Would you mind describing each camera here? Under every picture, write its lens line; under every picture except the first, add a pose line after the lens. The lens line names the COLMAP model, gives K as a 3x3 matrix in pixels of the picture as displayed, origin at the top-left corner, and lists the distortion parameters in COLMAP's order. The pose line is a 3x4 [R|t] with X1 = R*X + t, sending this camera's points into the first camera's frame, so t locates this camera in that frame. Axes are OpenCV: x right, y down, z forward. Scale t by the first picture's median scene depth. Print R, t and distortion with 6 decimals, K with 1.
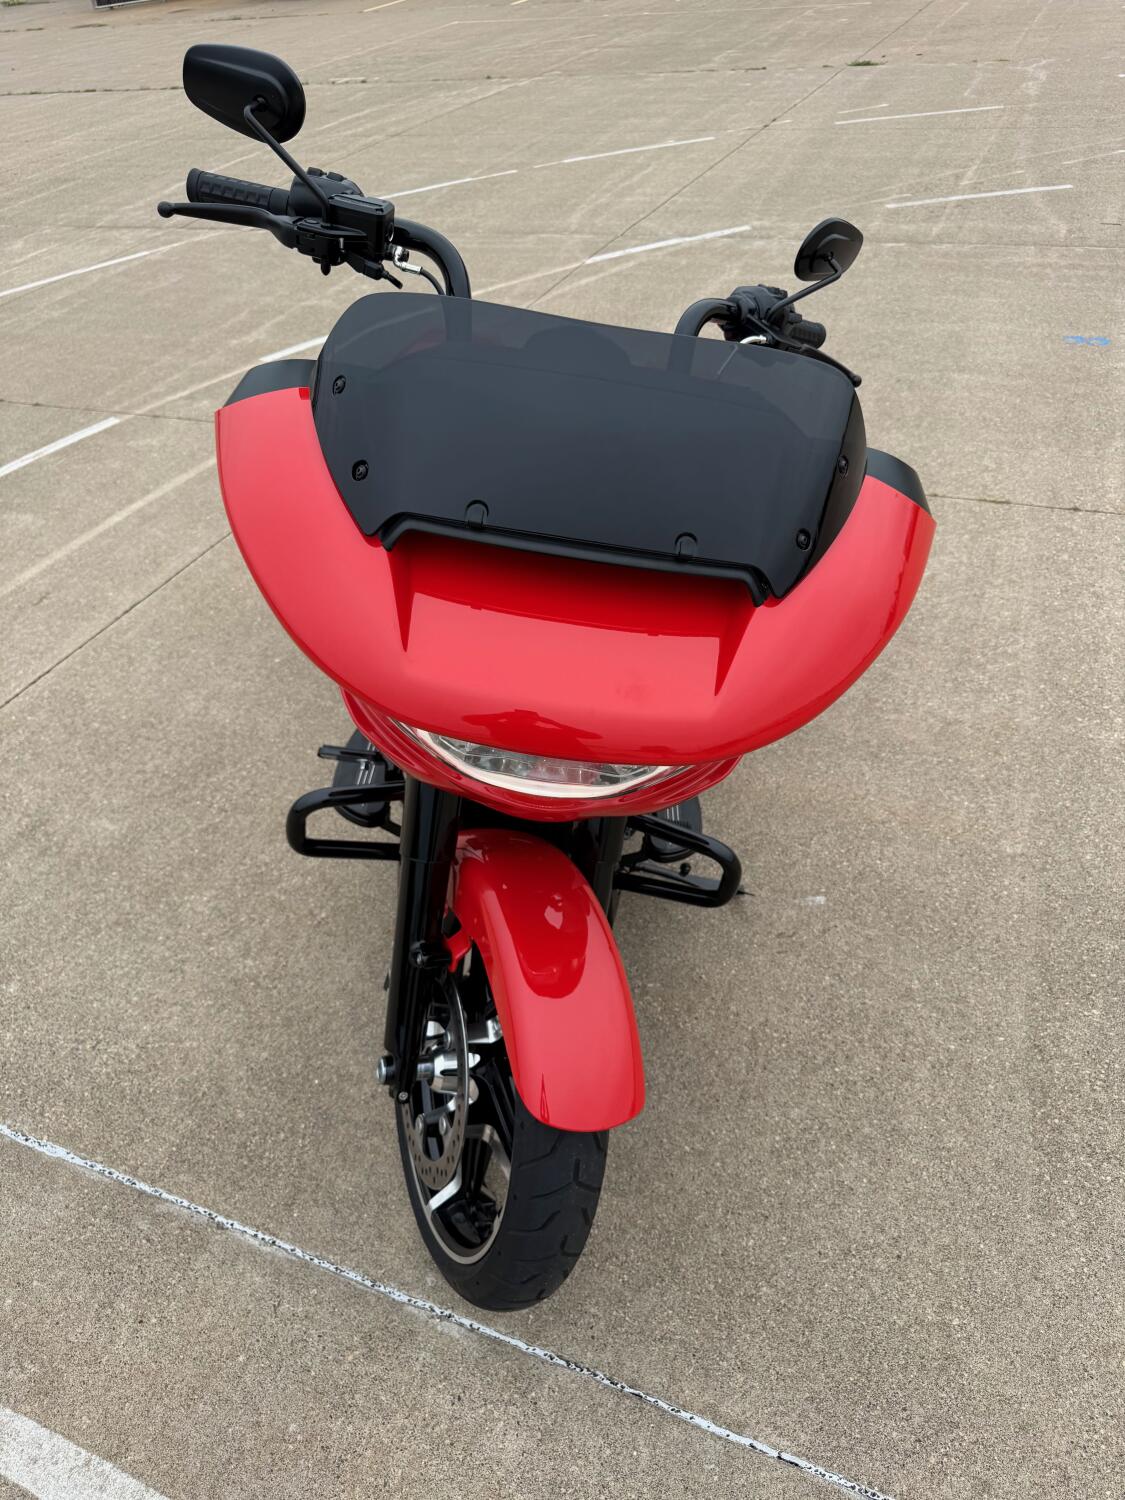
lens RADIAL K [[1062.4, 0, 558.4], [0, 1062.4, 763.7], [0, 0, 1]] dist [0.021456, -0.031354]
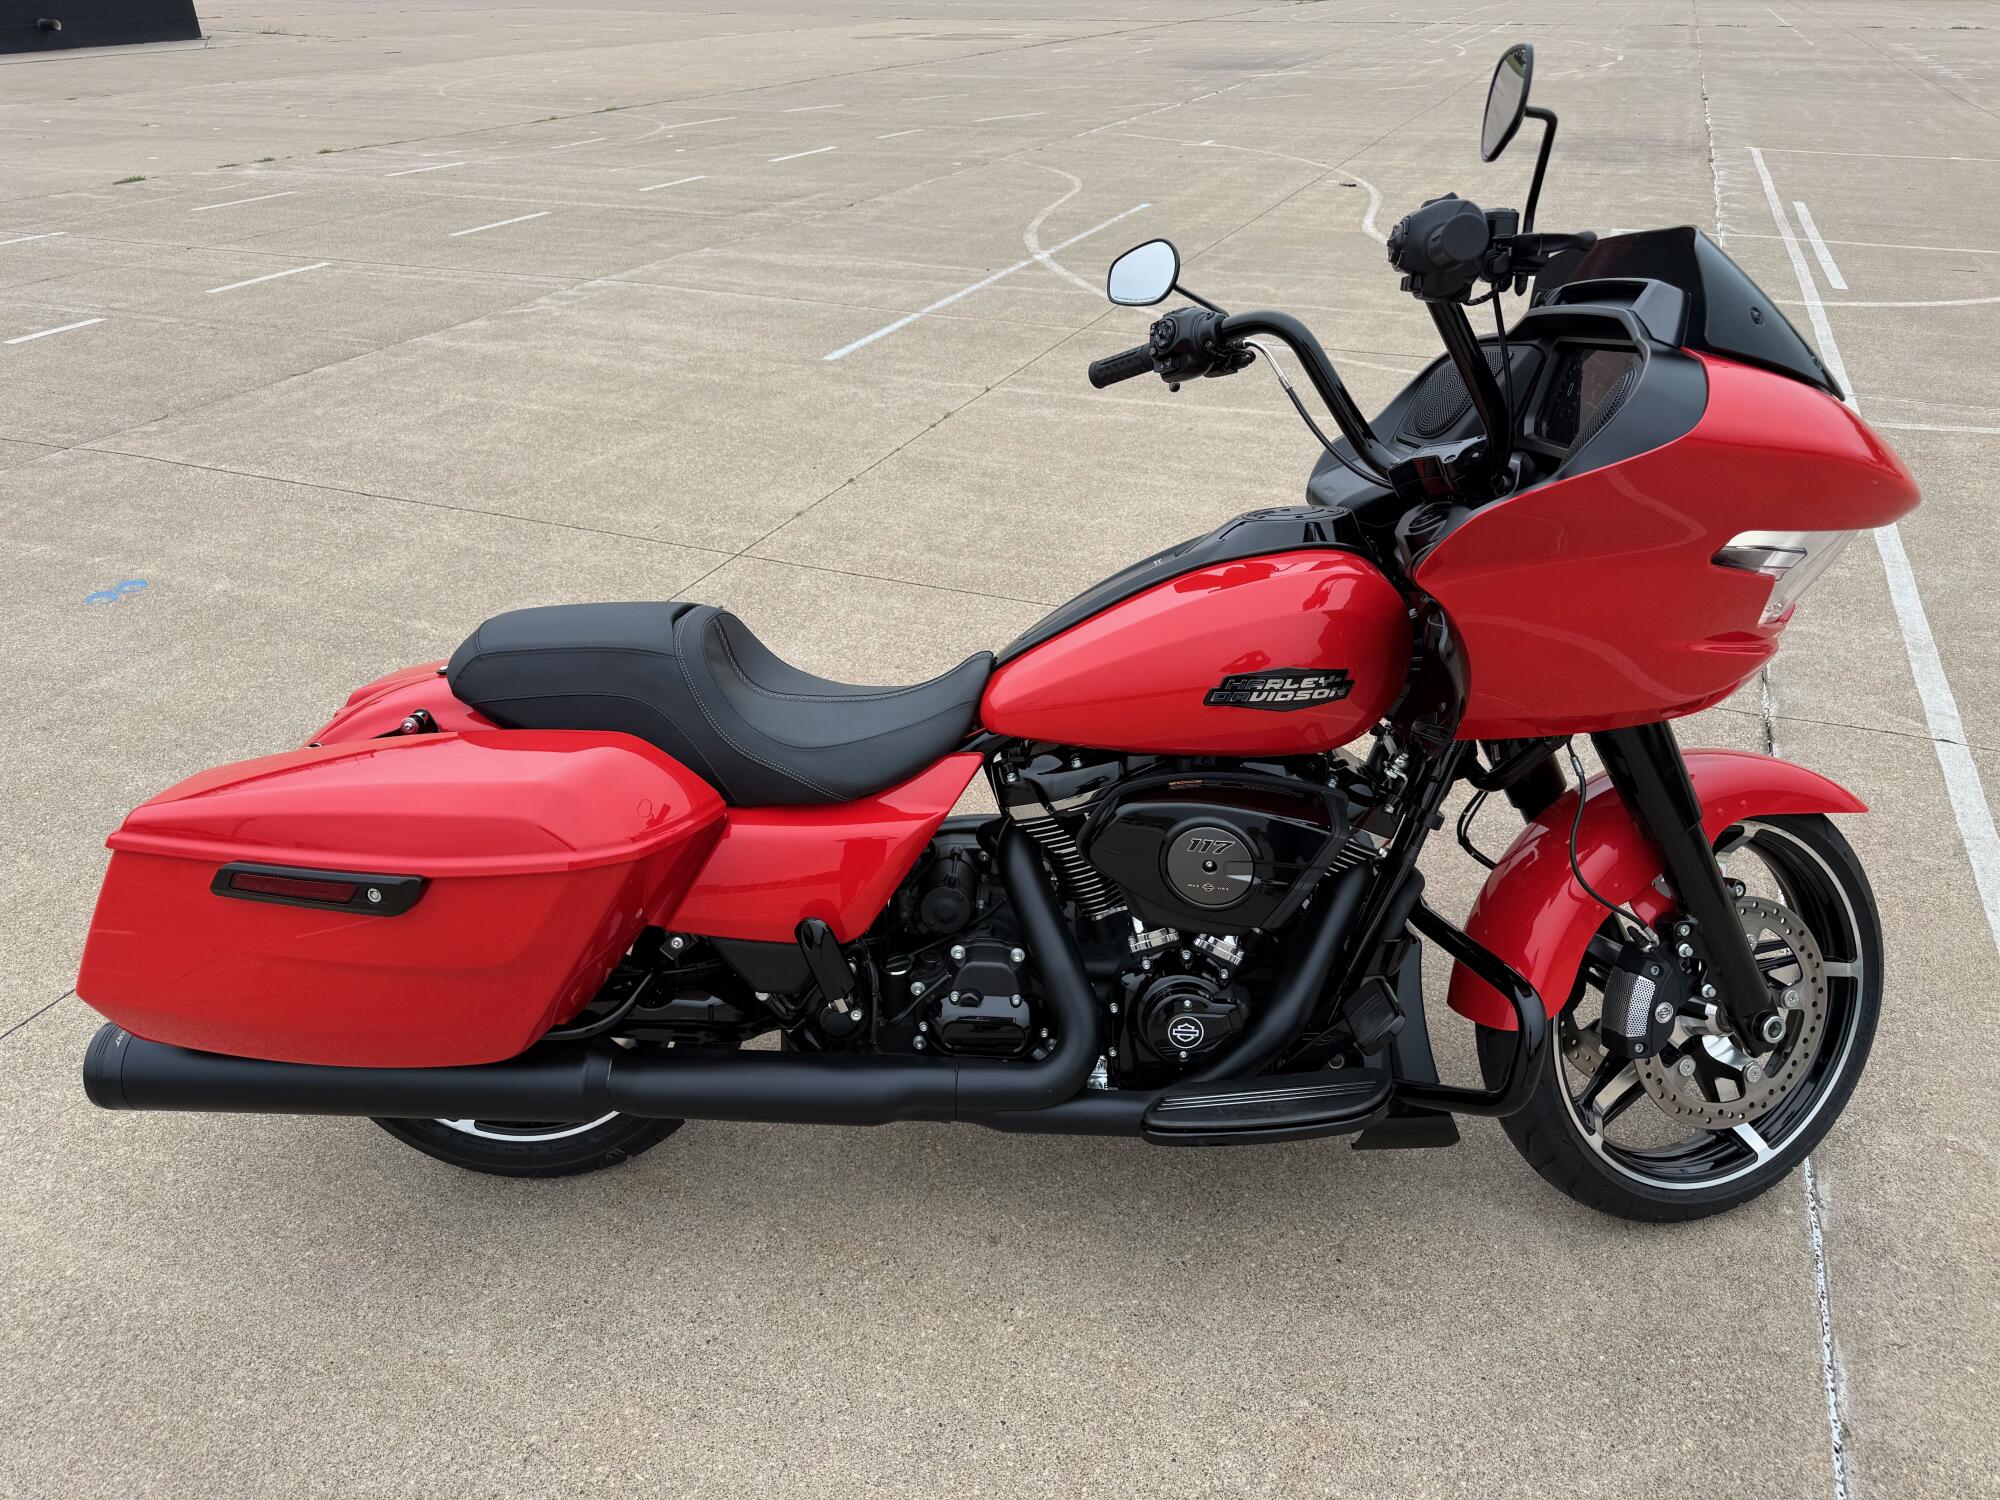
lens RADIAL K [[1427.5, 0, 1010.4], [0, 1427.5, 795.2], [0, 0, 1]] dist [-0.006275, 0.007787]
pose [[-0.016905, -0.443151, 0.896288, -1.008867], [0.653503, 0.673549, 0.345348, -0.607980], [-0.756735, 0.591565, 0.278214, 0.891843]]
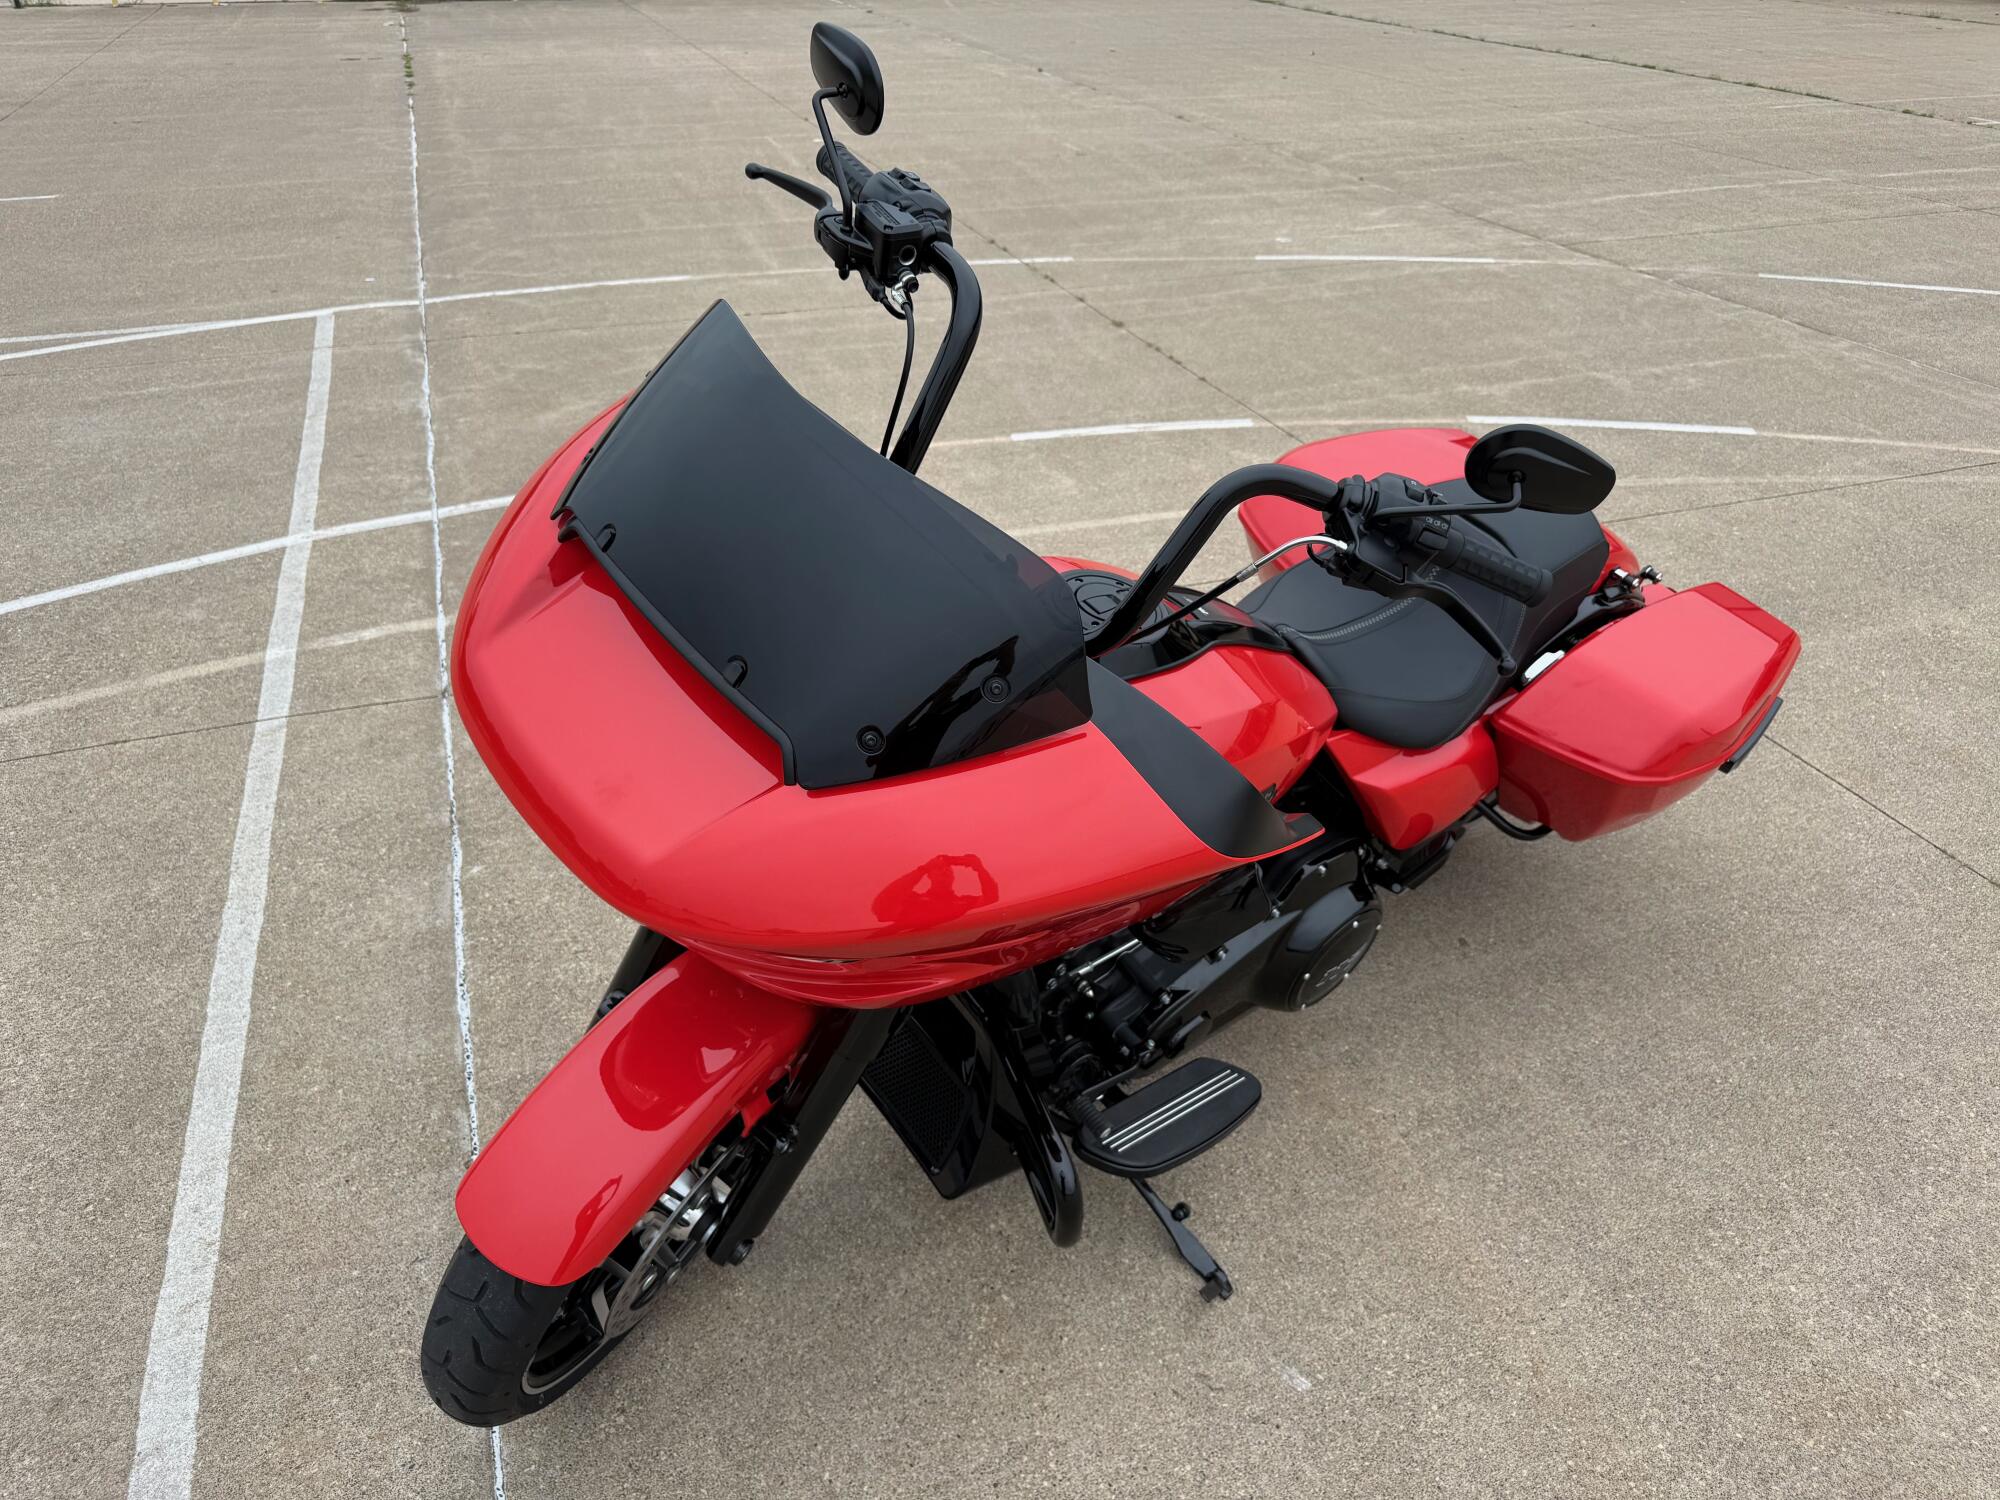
lens RADIAL K [[1420.4, 0, 1007.7], [0, 1420.4, 770.7], [0, 0, 1]] dist [0.000467, -0.002111]
pose [[0.680215, 0.468094, -0.564088, 0.537738], [-0.522742, 0.849241, 0.074364, -0.194493], [0.513856, 0.244290, 0.822359, 0.137475]]
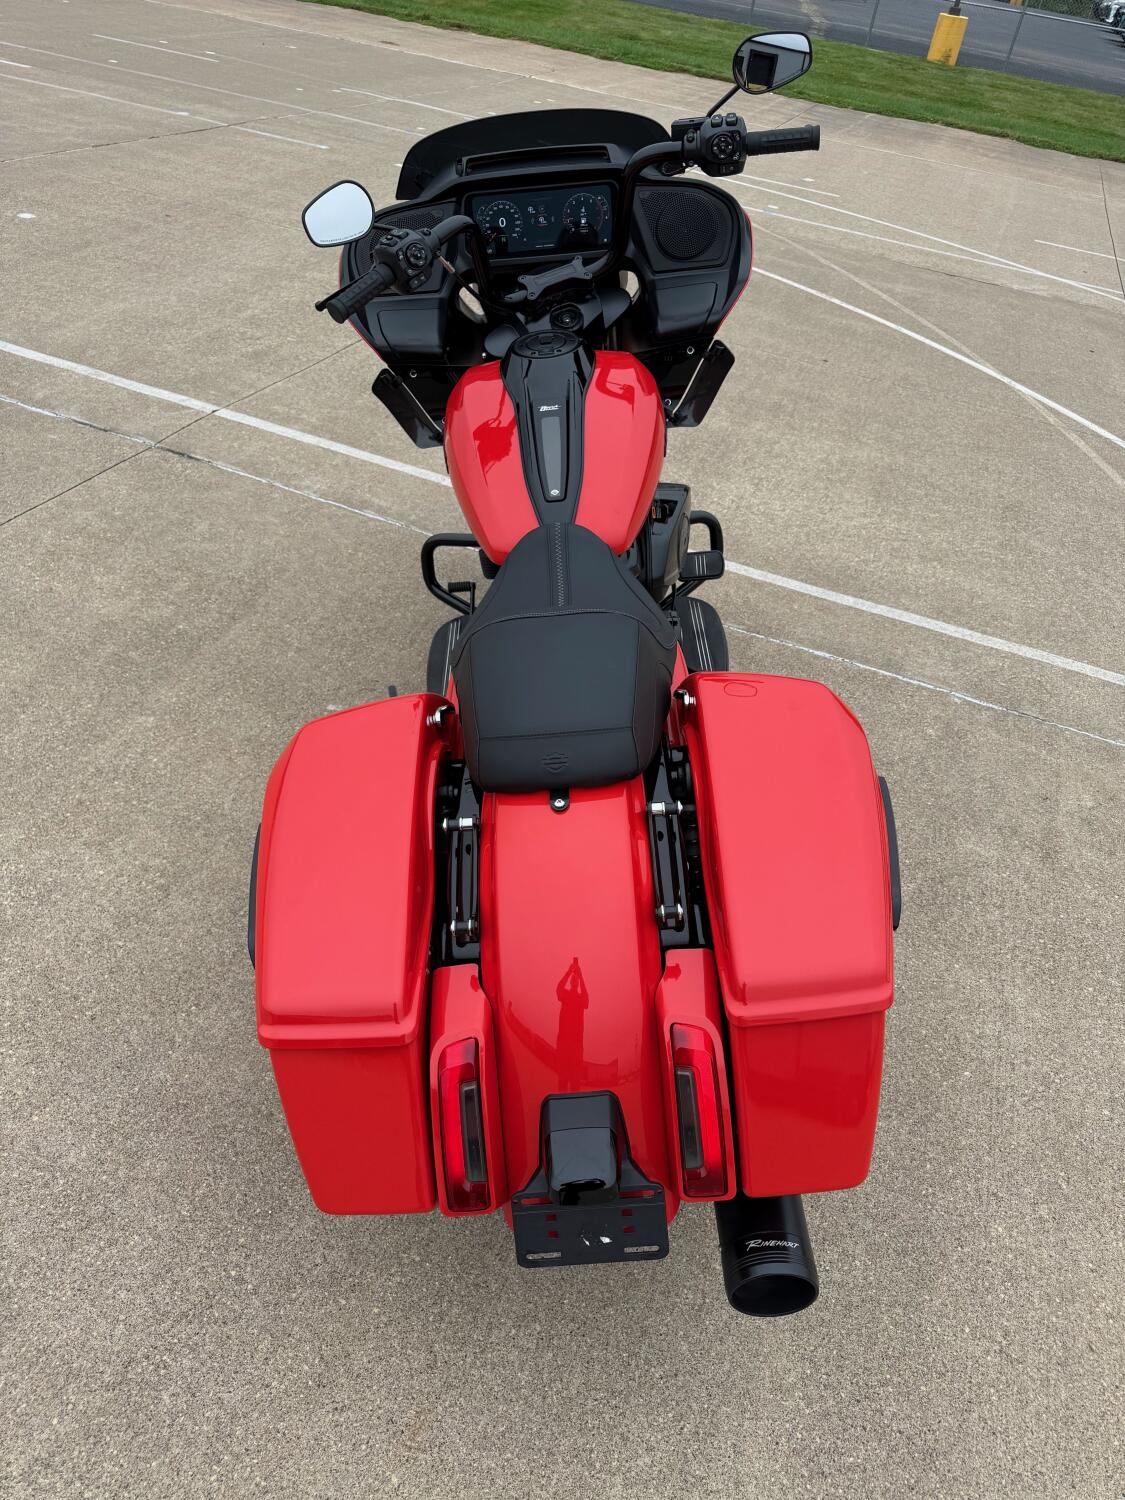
lens RADIAL K [[1055.1, 0, 562.5], [0, 1055.1, 750.0], [0, 0, 1]] dist [0.002957, -0.003834]
pose [[-0.997101, -0.011276, -0.075255, 0.082839], [-0.076036, 0.186704, 0.979469, -1.341717], [0.003006, 0.982352, -0.187020, 1.574845]]
